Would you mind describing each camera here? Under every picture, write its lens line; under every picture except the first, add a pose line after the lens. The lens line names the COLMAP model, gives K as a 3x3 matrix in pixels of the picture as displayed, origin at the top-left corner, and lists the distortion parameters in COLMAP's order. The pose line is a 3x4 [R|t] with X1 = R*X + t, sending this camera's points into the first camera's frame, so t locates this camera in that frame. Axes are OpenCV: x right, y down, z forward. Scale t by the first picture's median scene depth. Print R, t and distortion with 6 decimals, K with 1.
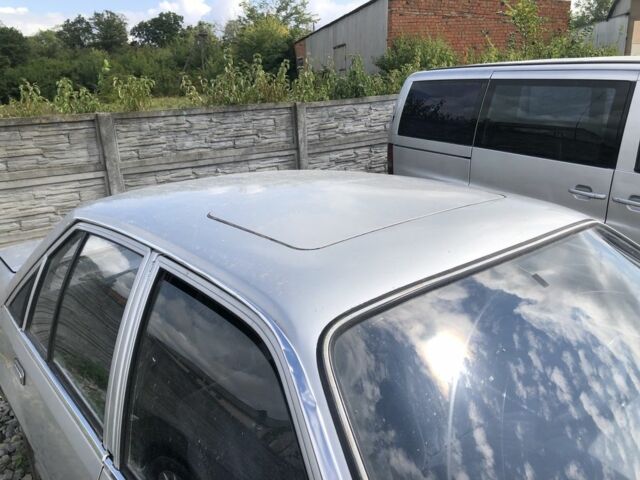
lens RADIAL K [[518.0, 0, 319.0], [0, 518.0, 228.2], [0, 0, 1]] dist [0.014534, 0.002223]
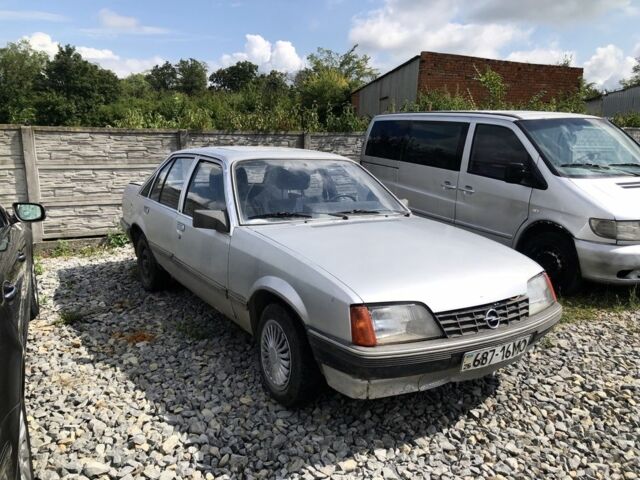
lens RADIAL K [[518.0, 0, 319.0], [0, 518.0, 228.2], [0, 0, 1]] dist [0.014534, 0.002223]
pose [[0.991072, 0.072173, -0.112100, 0.155828], [-0.081800, 0.993120, -0.083791, 0.134145], [0.105282, 0.092213, 0.990158, -0.393443]]
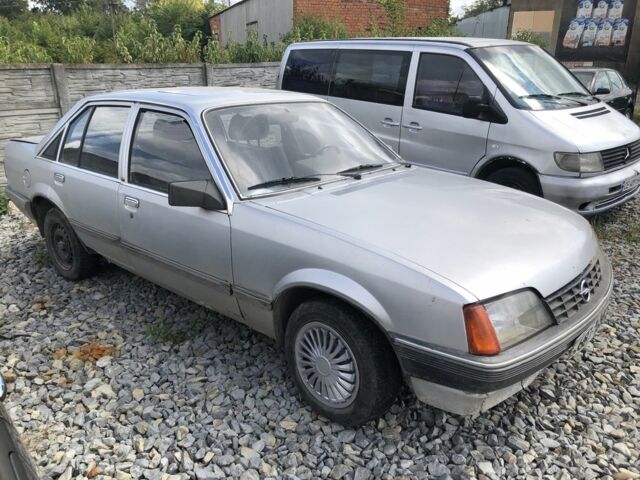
lens RADIAL K [[518.0, 0, 319.0], [0, 518.0, 228.2], [0, 0, 1]] dist [0.014534, 0.002223]
pose [[0.988351, -0.013817, 0.151566, 0.028272], [0.008219, 0.999263, 0.037500, 0.104121], [-0.151973, -0.035817, 0.987736, -0.294394]]
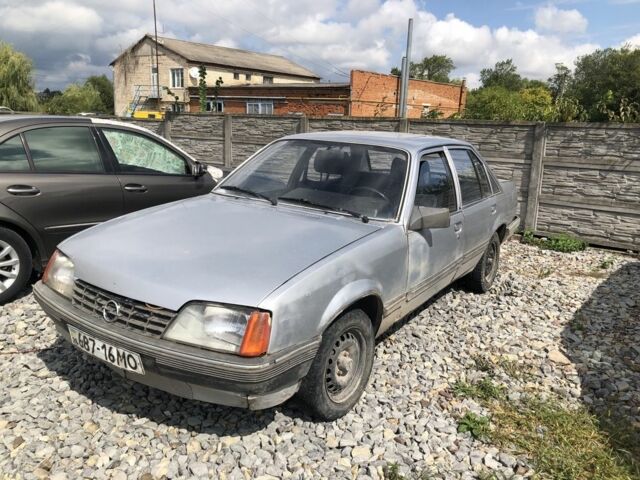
lens RADIAL K [[518.0, 0, 319.0], [0, 518.0, 228.2], [0, 0, 1]] dist [0.014534, 0.002223]
pose [[0.271178, 0.239259, -0.932318, 0.577437], [-0.299404, 0.941528, 0.154536, 0.017124], [0.914779, 0.237233, 0.326957, 0.004082]]
